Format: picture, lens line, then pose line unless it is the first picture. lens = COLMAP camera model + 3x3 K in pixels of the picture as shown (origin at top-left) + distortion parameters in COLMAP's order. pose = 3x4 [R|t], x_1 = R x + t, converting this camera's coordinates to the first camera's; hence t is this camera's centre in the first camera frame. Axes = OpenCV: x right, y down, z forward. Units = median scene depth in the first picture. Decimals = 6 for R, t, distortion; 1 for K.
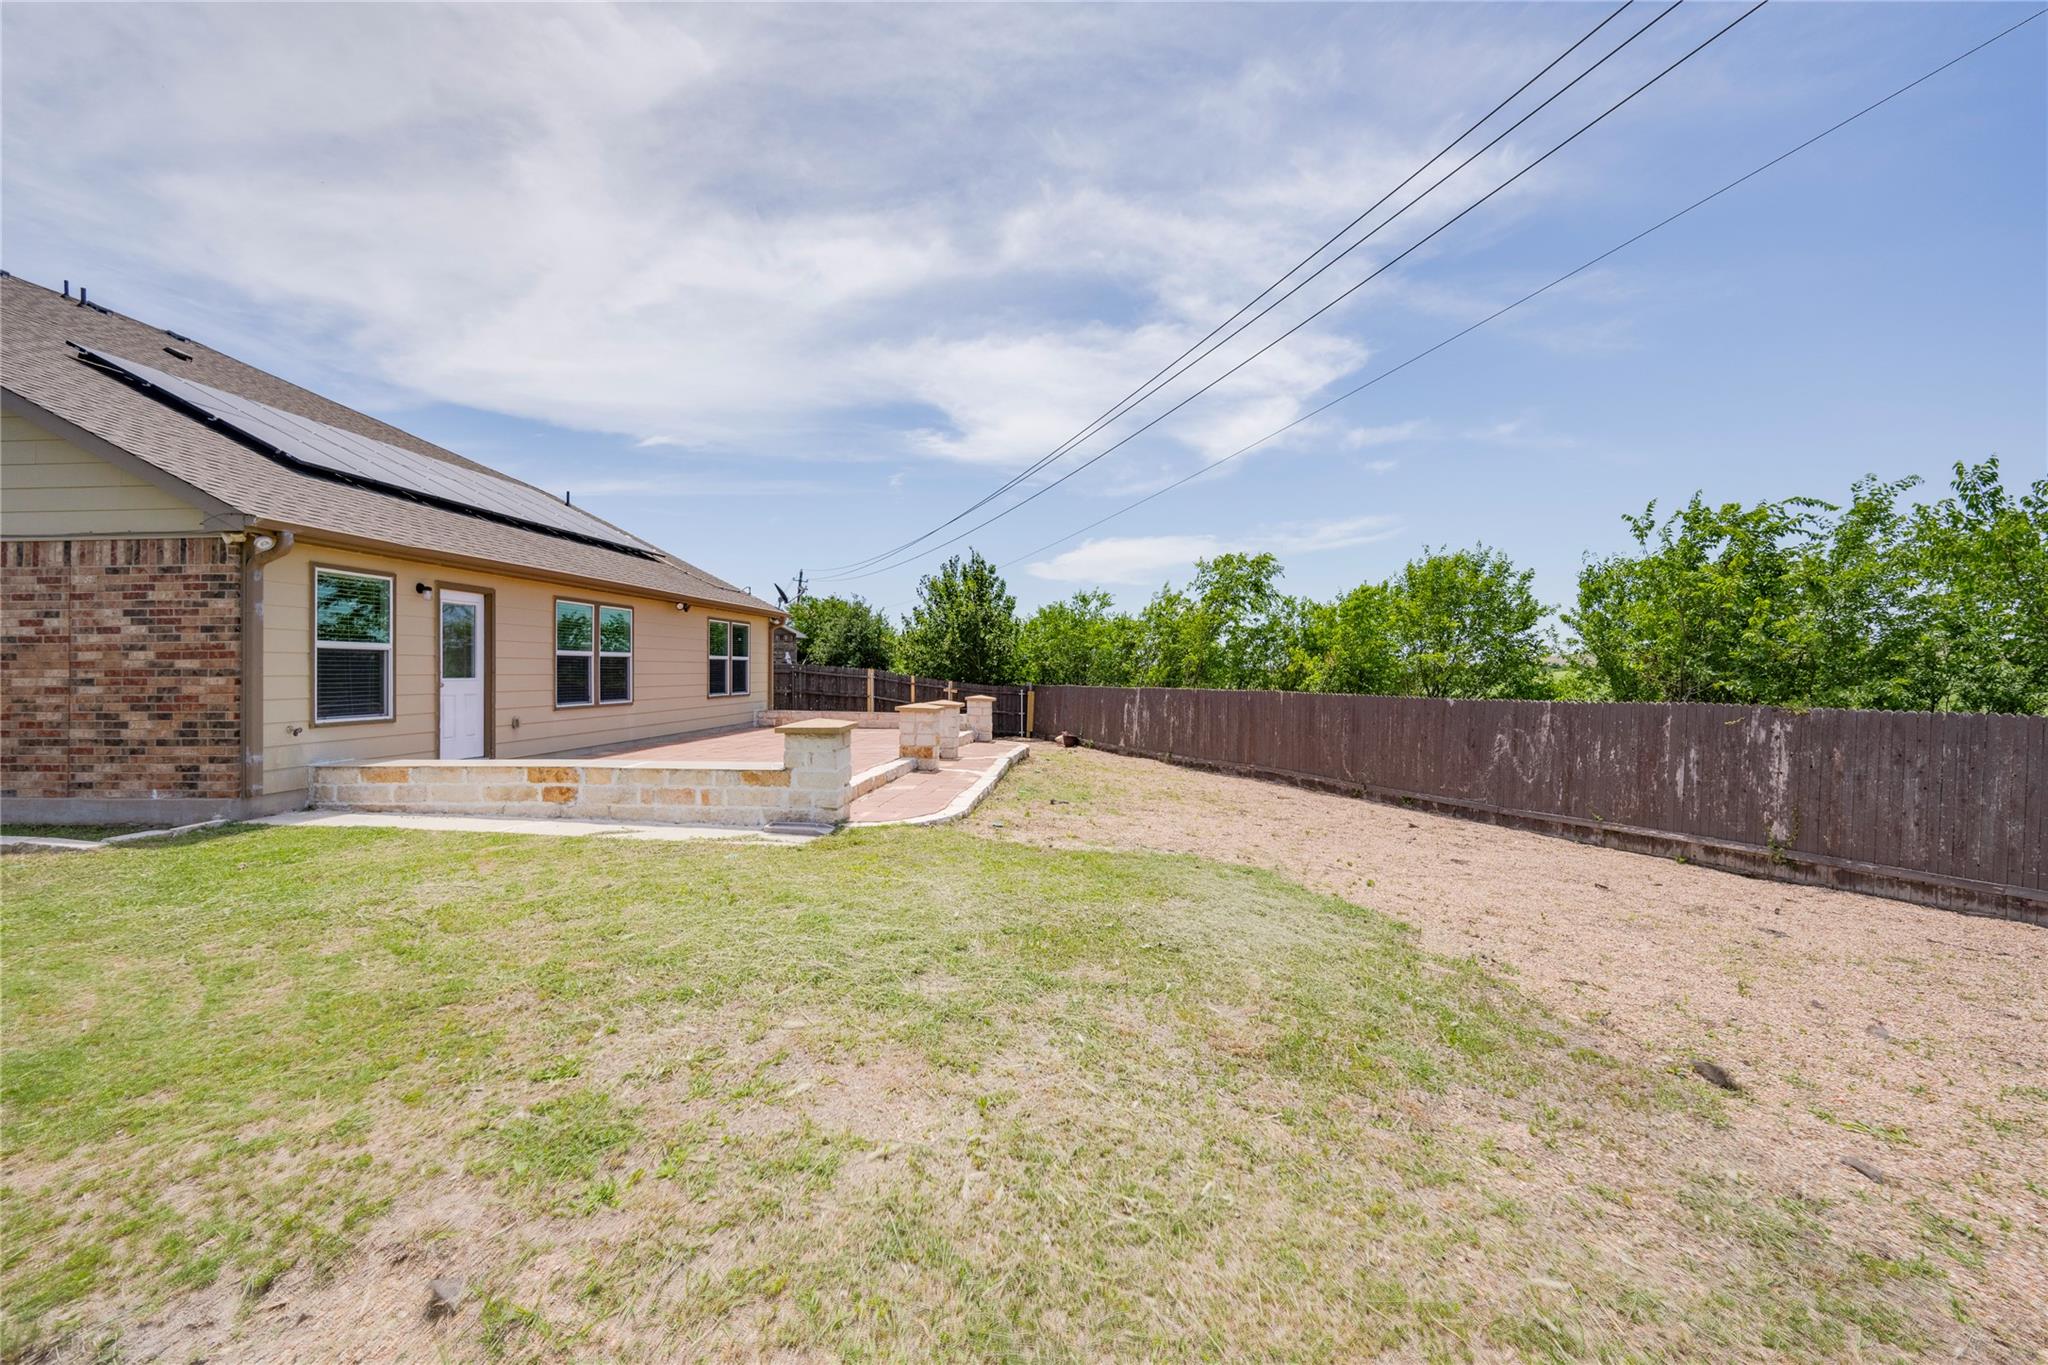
lens RADIAL K [[833.2, 0, 1029.6], [0, 833.2, 660.9], [0, 0, 1]] dist [-0.000151, -0.000176]
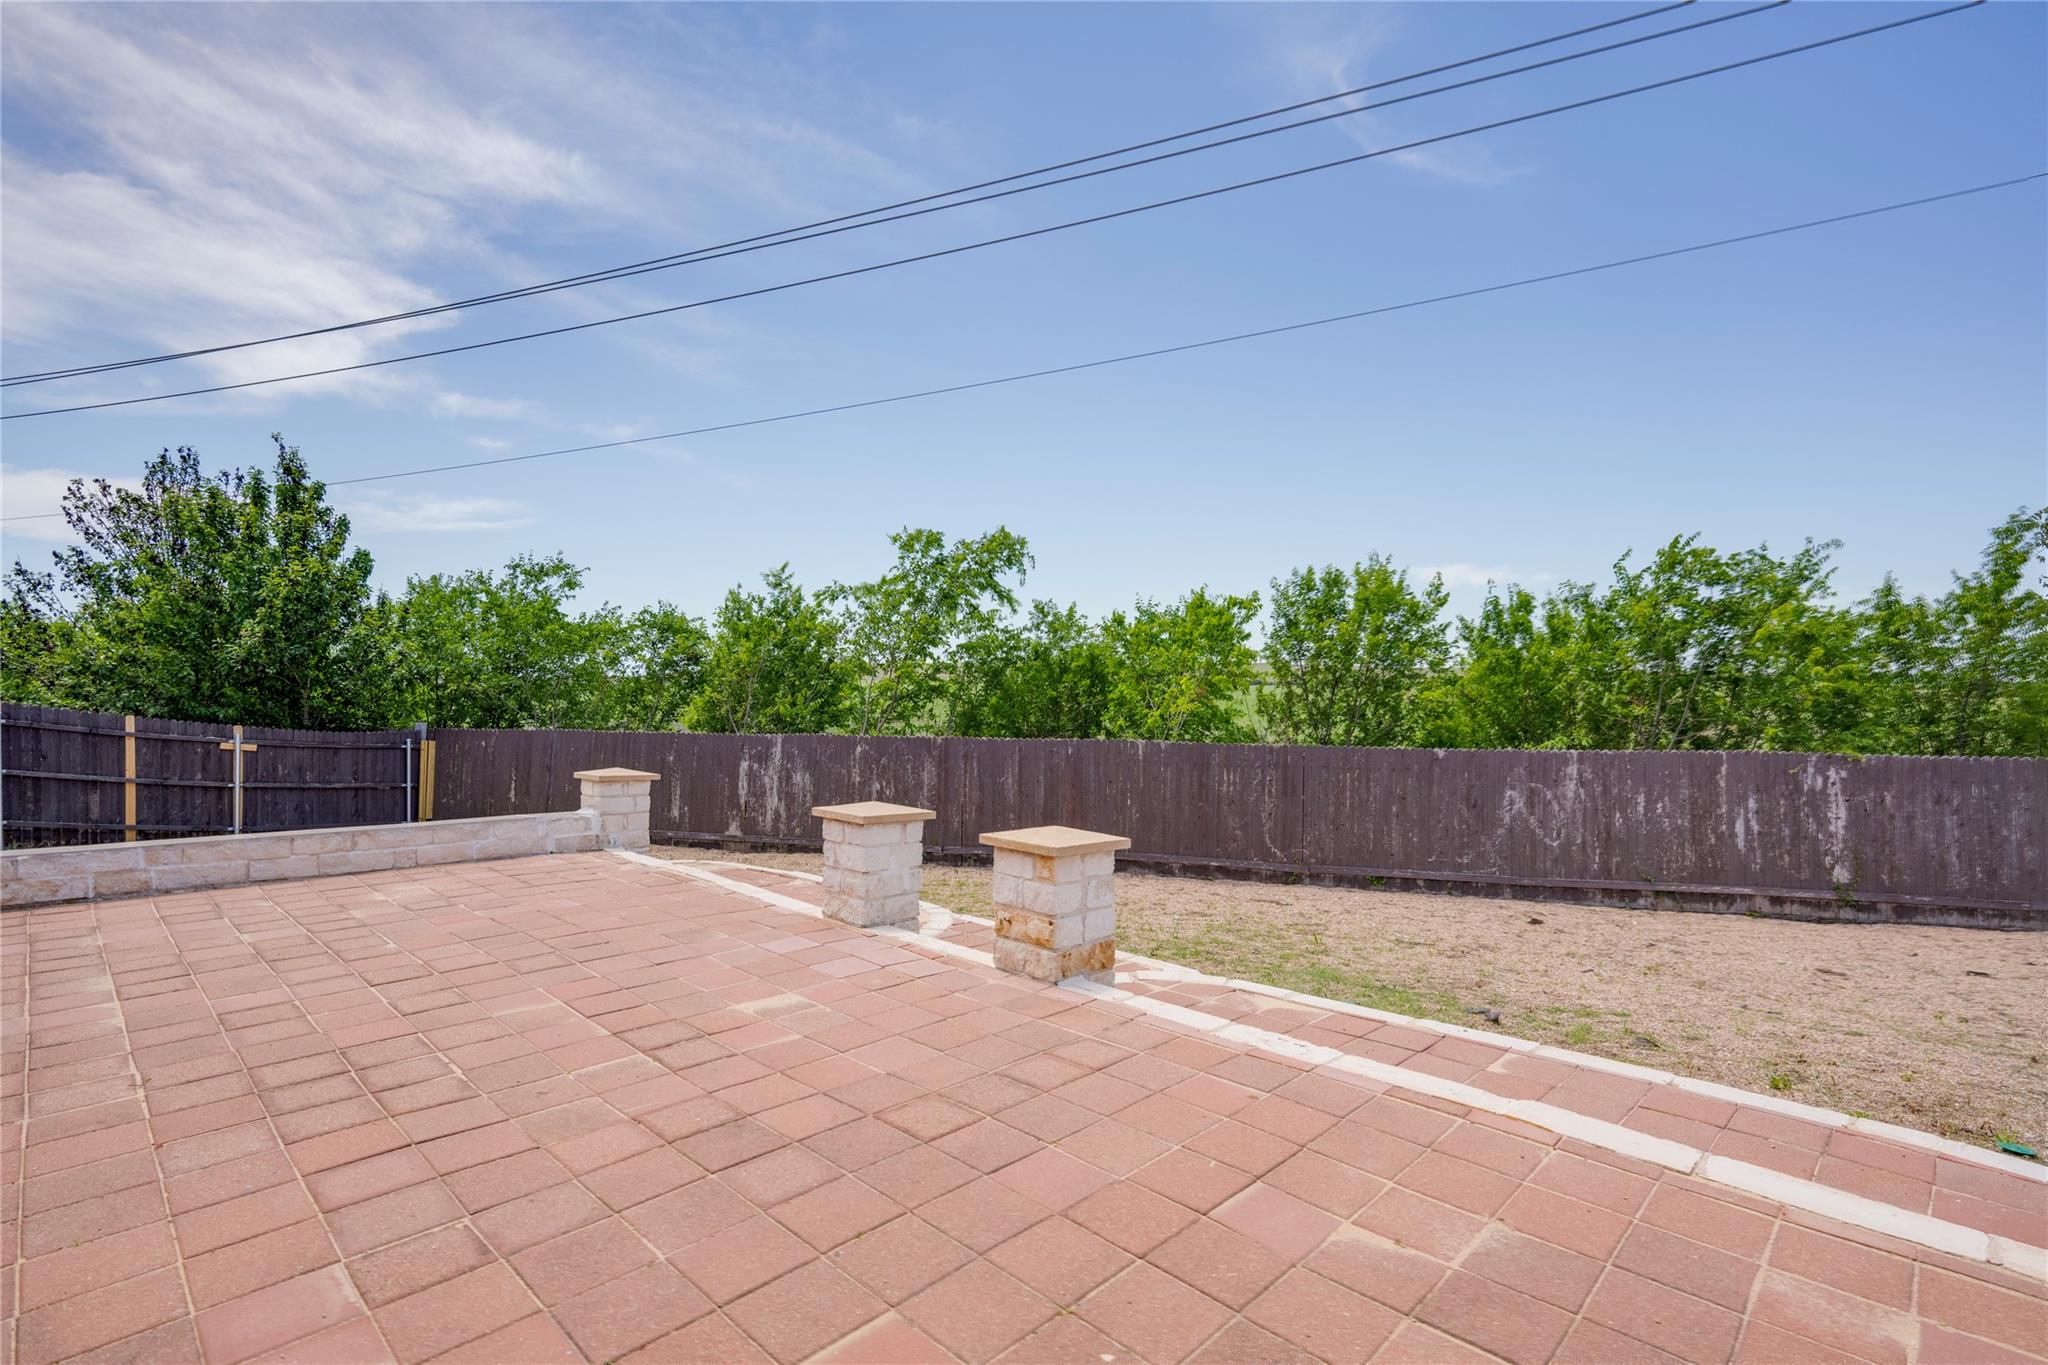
lens RADIAL K [[964.7, 0, 1034.6], [0, 964.7, 684.8], [0, 0, 1]] dist [0.000226, -0.000935]
pose [[0.637533, 0.005222, 0.770405, -0.562676], [-0.015845, 0.999854, 0.006335, -0.019578], [-0.770260, -0.016246, 0.637523, 0.855471]]
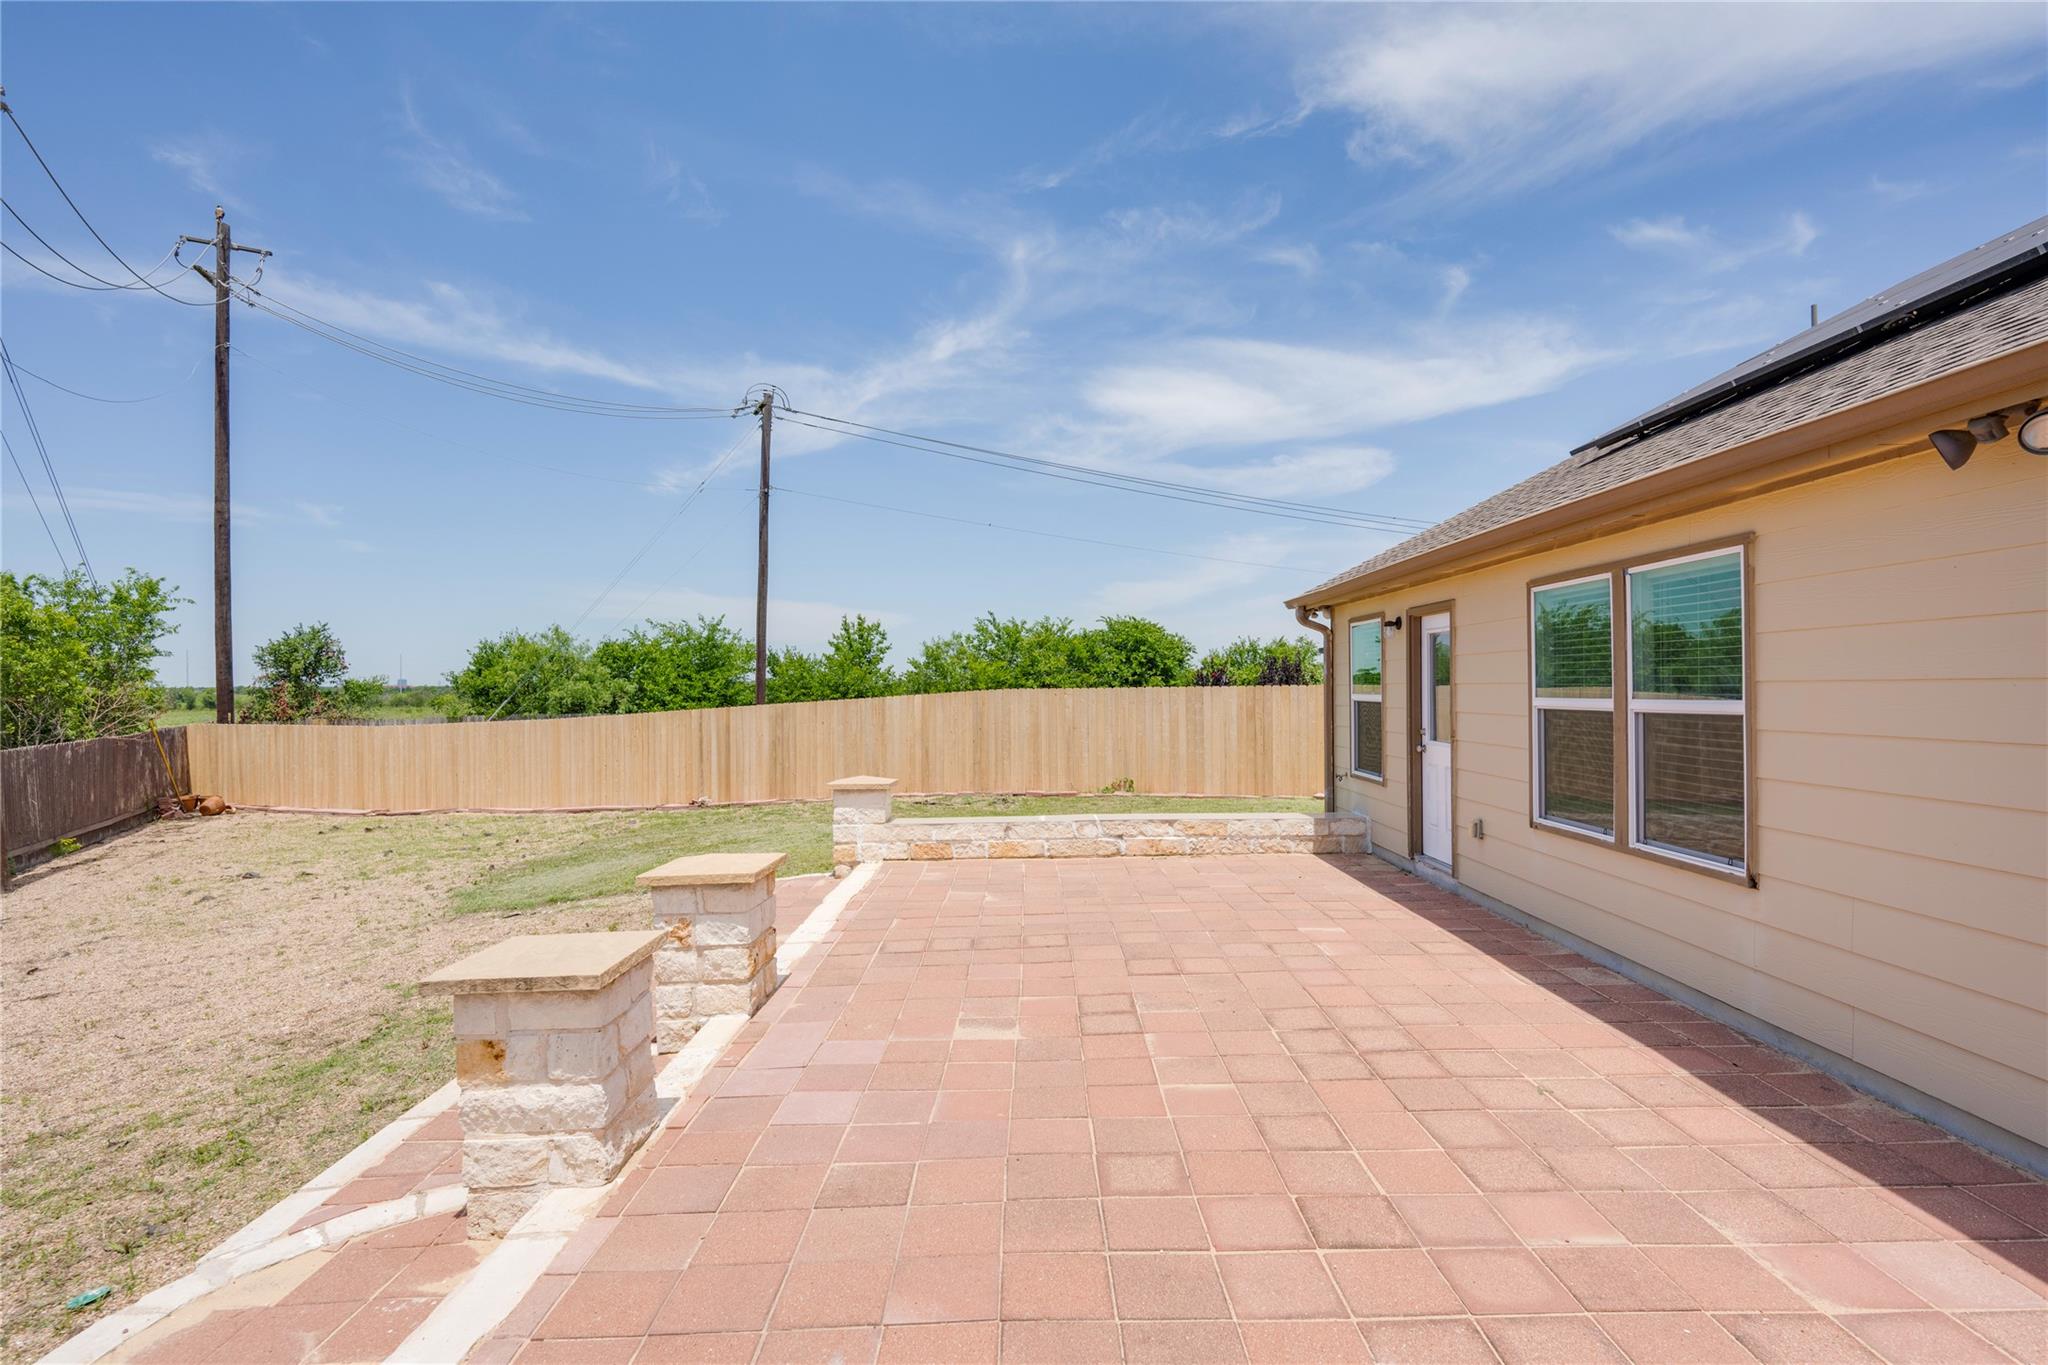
lens RADIAL K [[1003.0, 0, 1039.2], [0, 1003.0, 684.4], [0, 0, 1]] dist [-0.001614, 0.000114]
pose [[-0.996655, 0.011979, -0.080839, -0.277562], [0.013393, 0.999766, -0.016979, -0.015769], [0.080617, -0.018004, -0.996583, 1.704570]]
